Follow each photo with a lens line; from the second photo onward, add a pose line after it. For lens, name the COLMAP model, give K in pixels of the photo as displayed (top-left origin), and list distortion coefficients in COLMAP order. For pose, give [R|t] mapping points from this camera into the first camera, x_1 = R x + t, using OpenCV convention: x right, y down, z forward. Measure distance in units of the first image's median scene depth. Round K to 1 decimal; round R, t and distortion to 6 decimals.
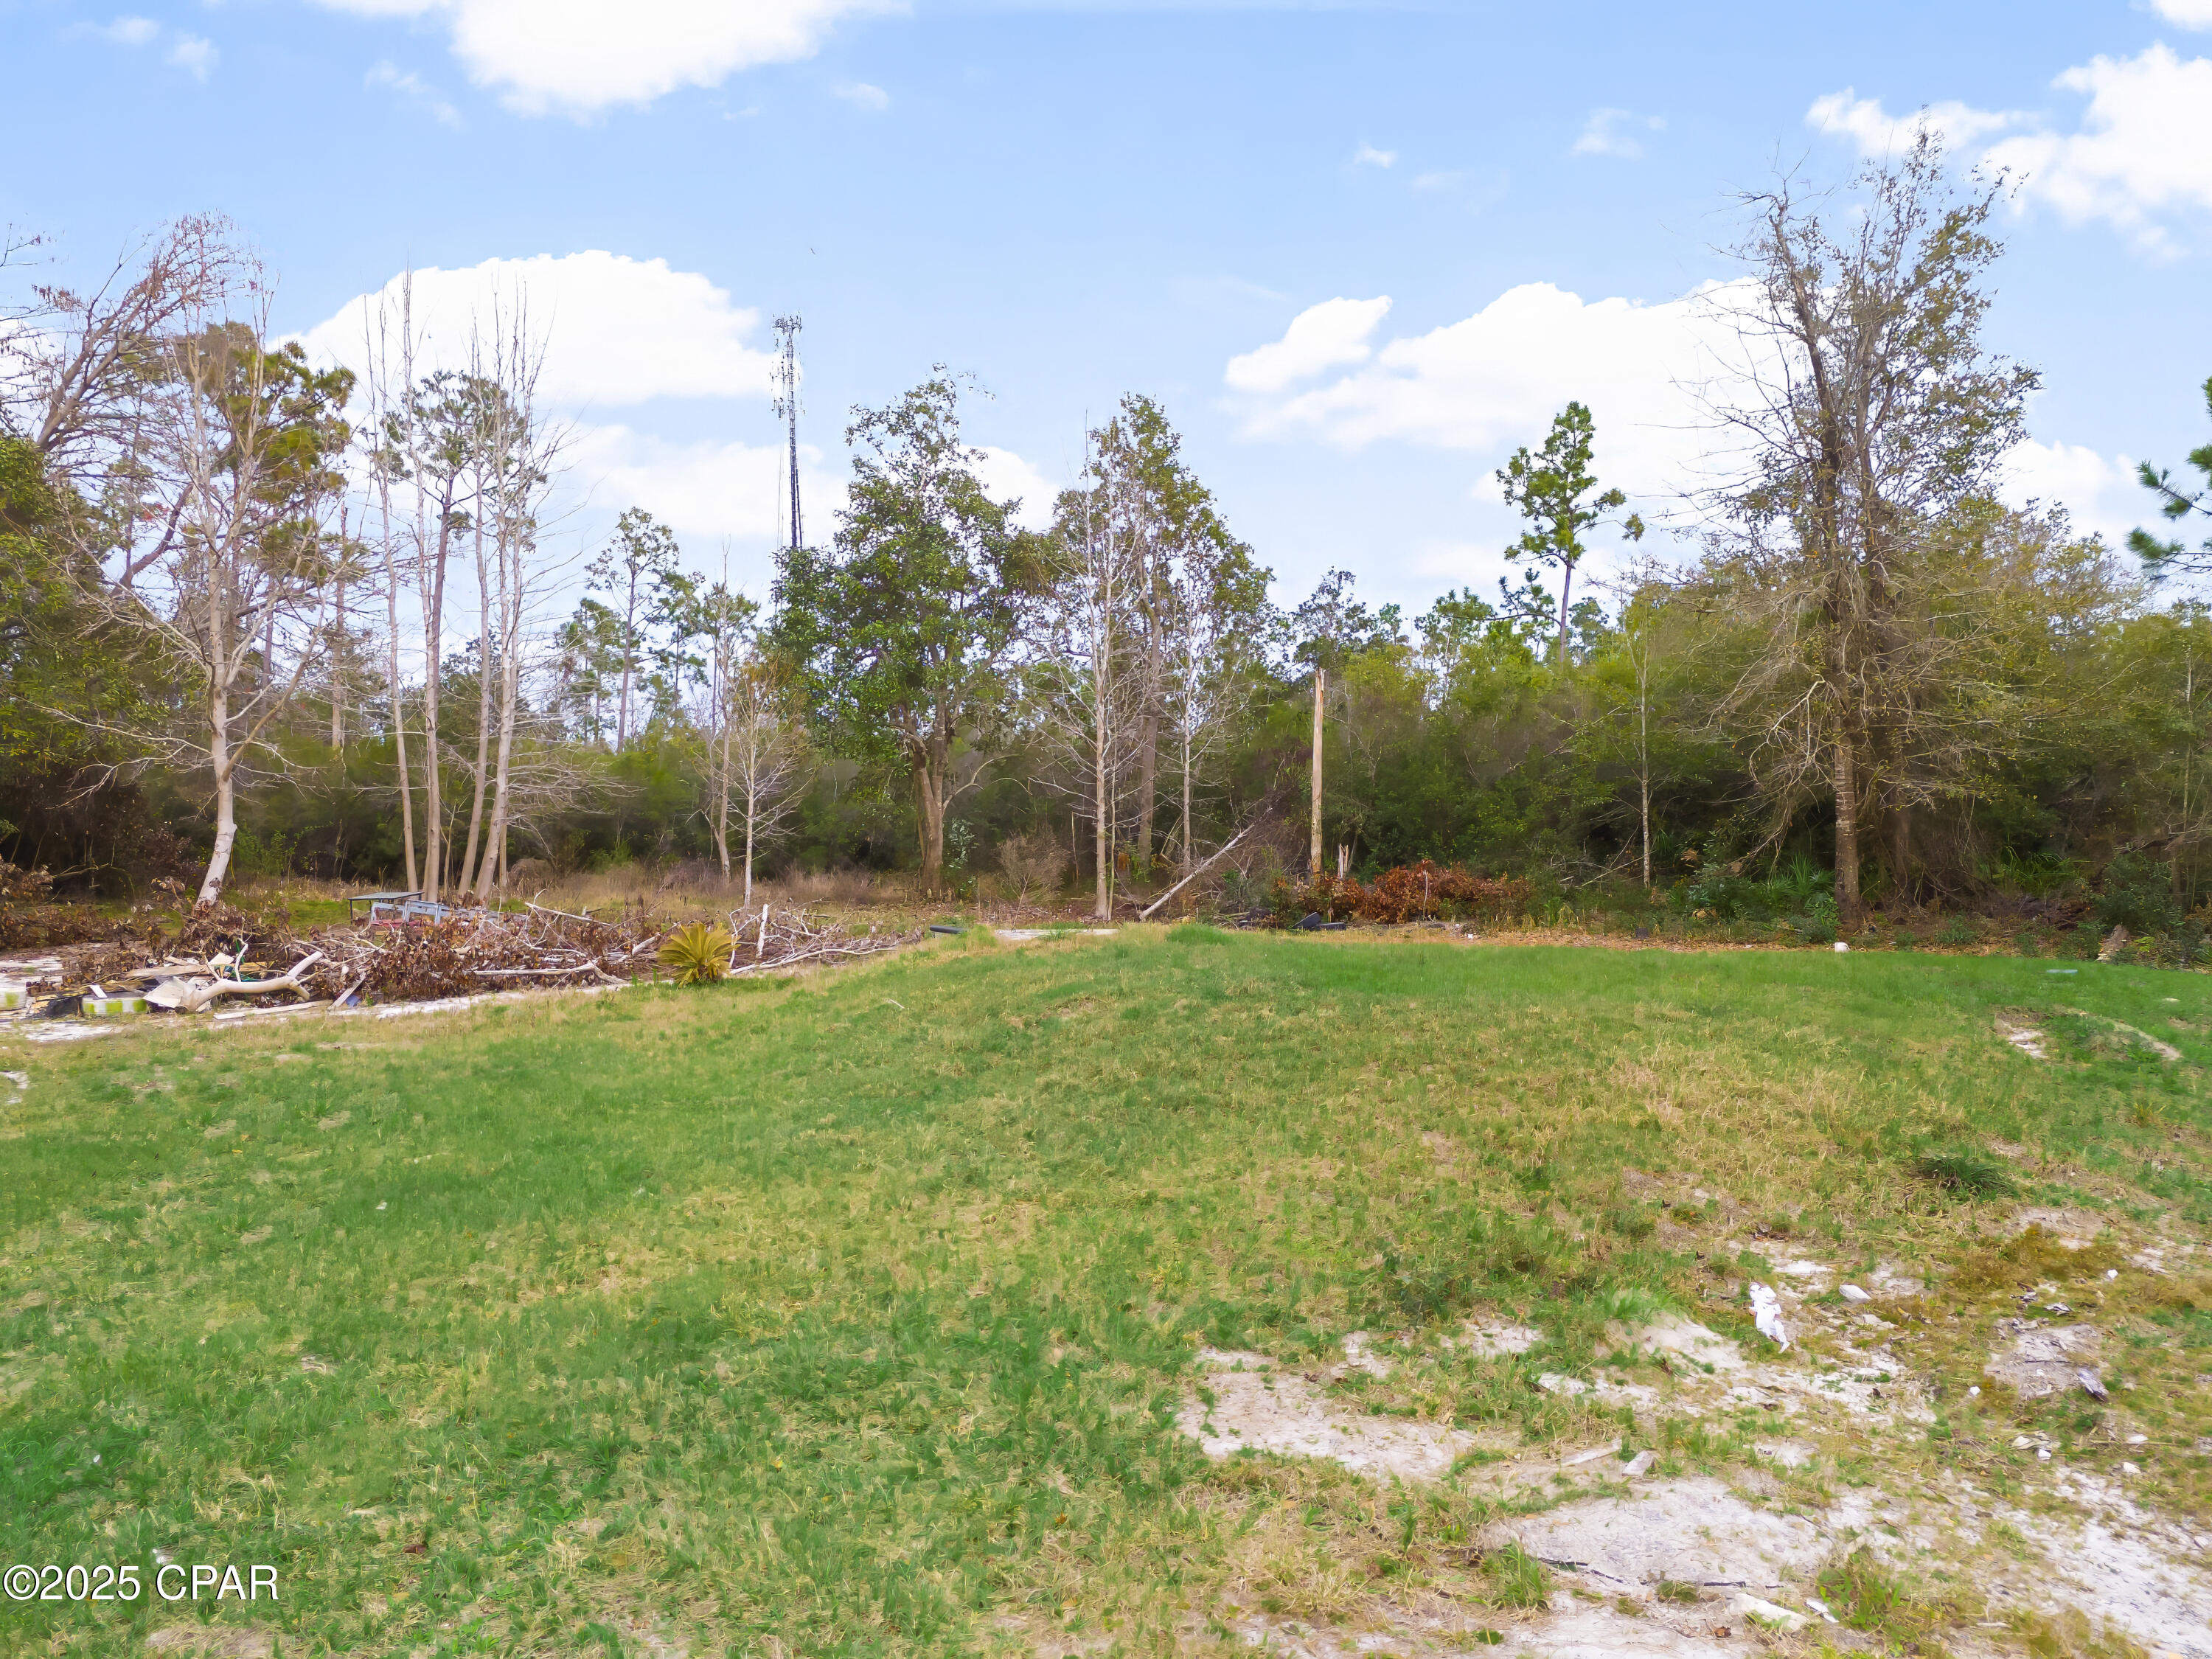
lens RADIAL K [[1598.2, 0, 1106.0], [0, 1598.2, 829.5], [0, 0, 1]] dist [0.002528, 0.000077]
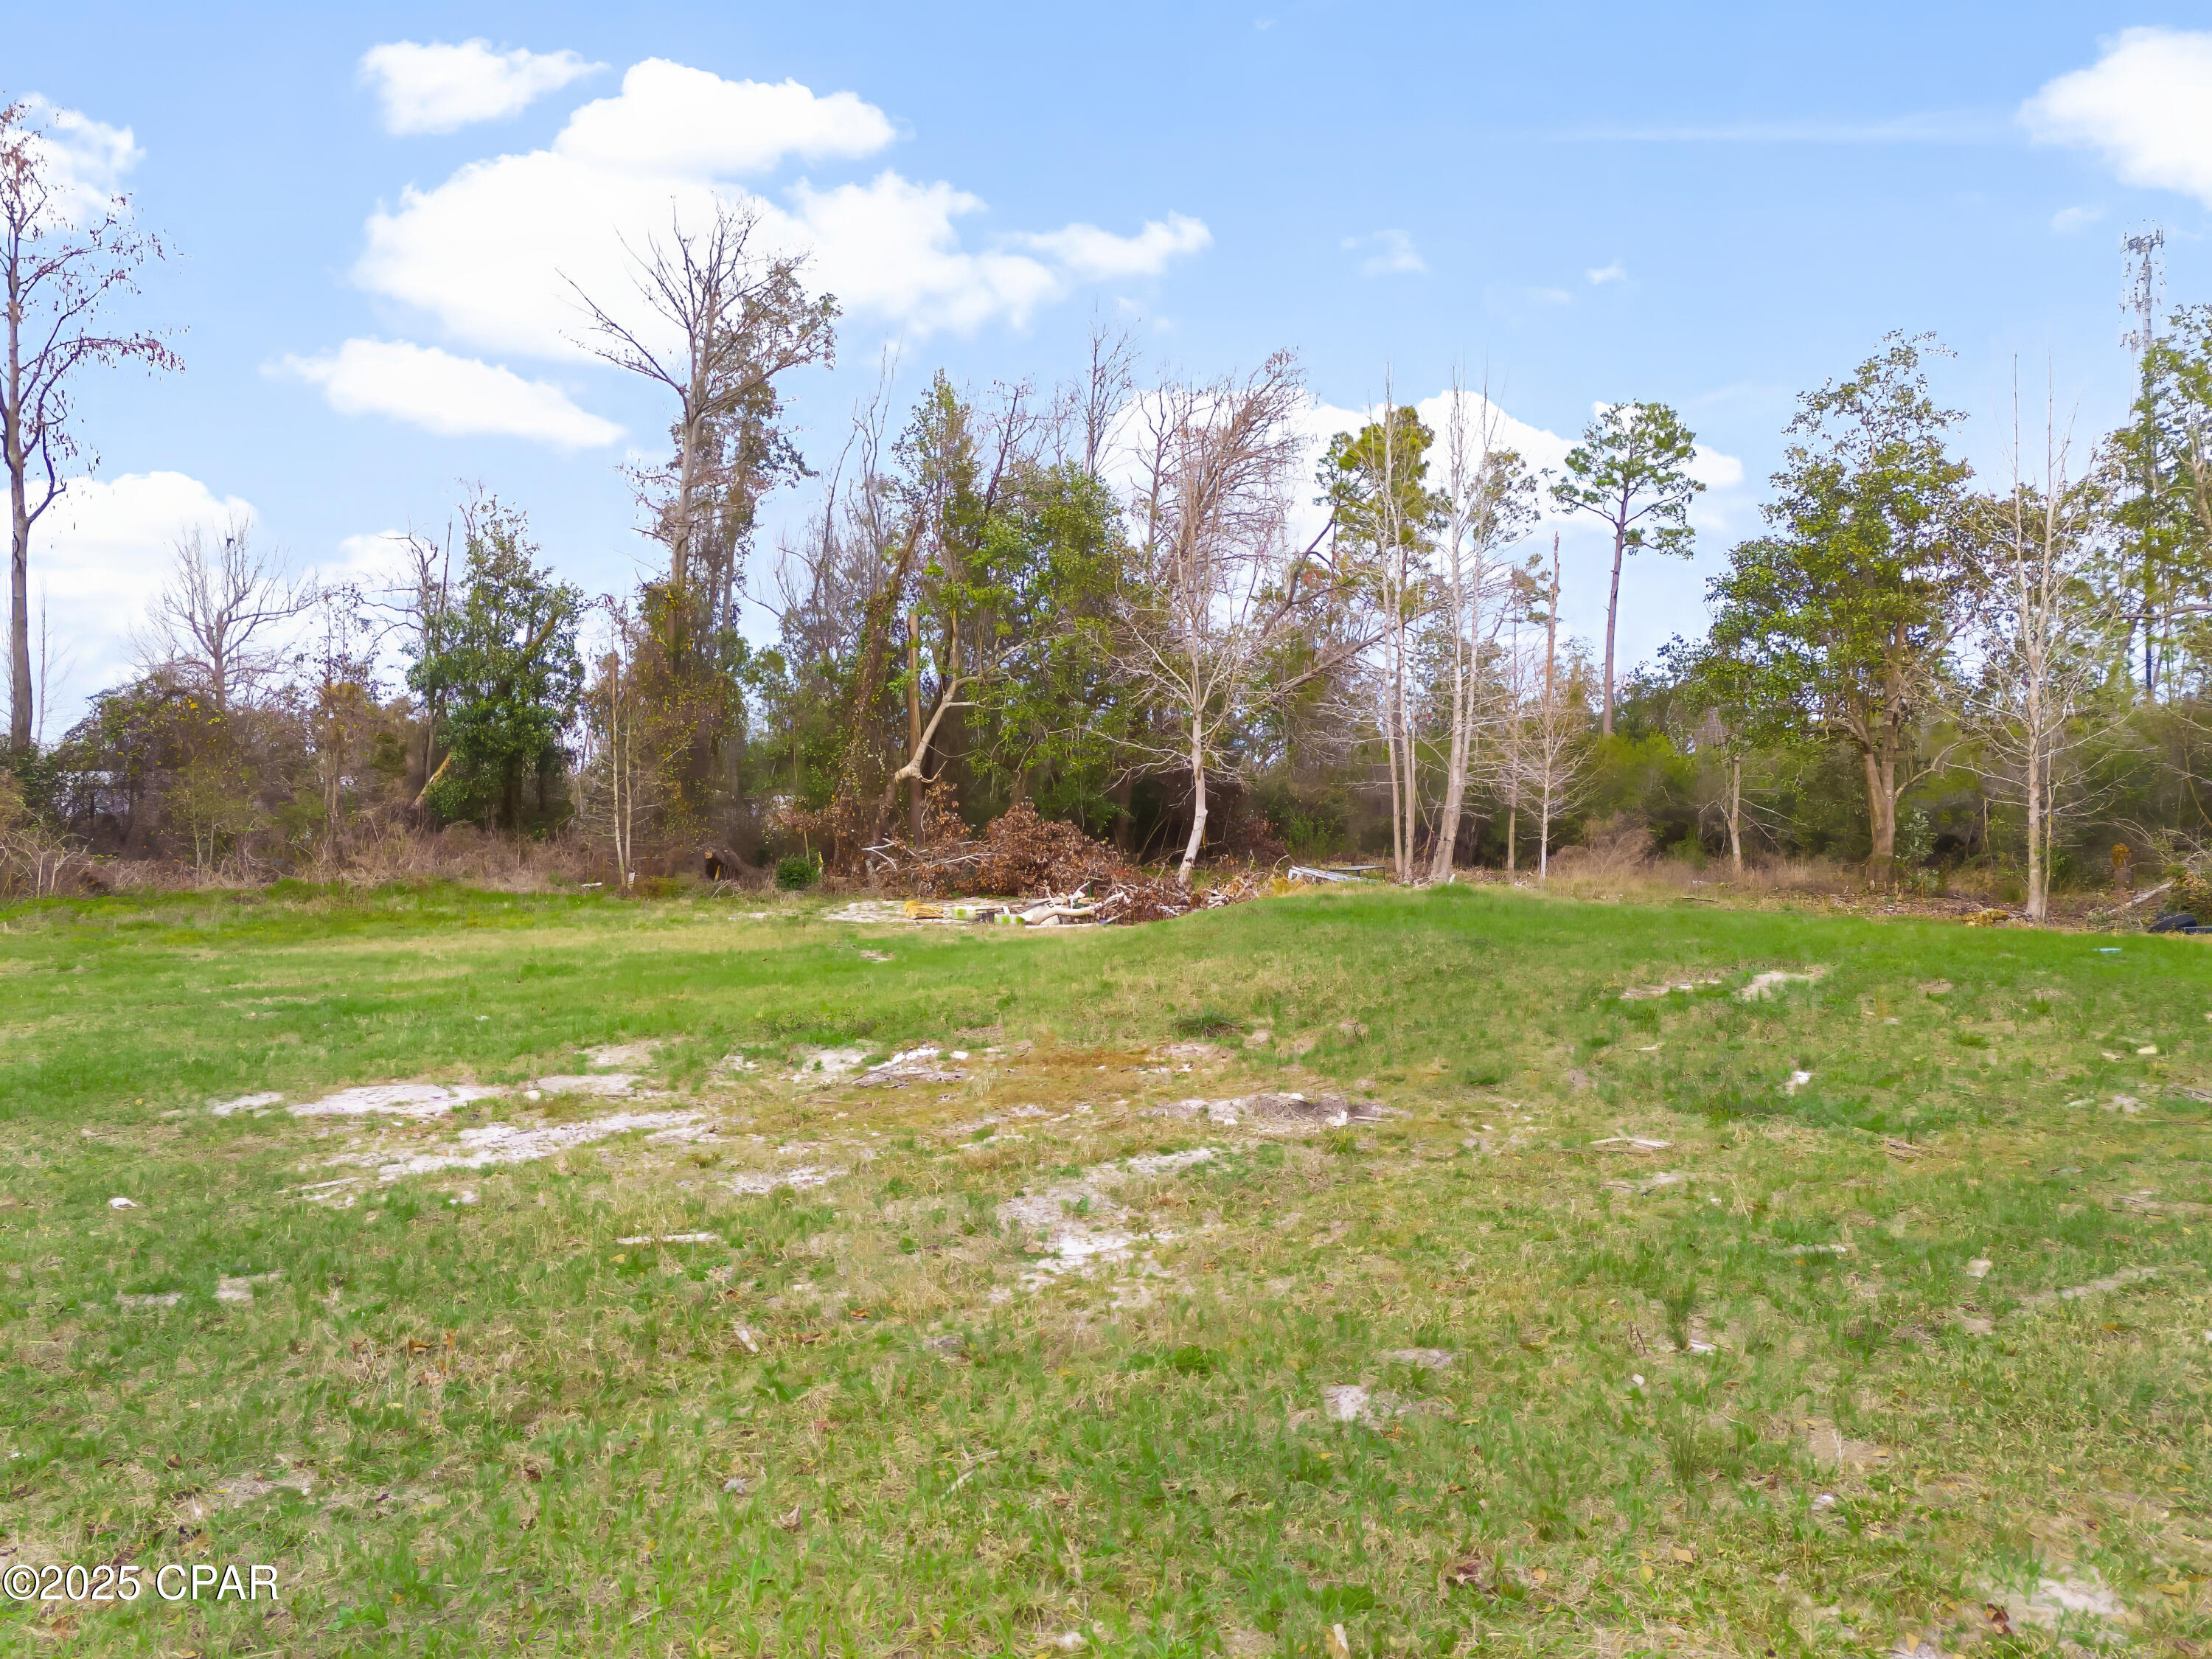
lens RADIAL K [[1598.2, 0, 1106.0], [0, 1598.2, 829.5], [0, 0, 1]] dist [0.002528, 0.000077]
pose [[0.679936, 0.006423, -0.733243, 0.282158], [-0.005938, 0.999977, 0.003253, 0.006479], [0.733248, 0.002142, 0.679958, -0.000375]]
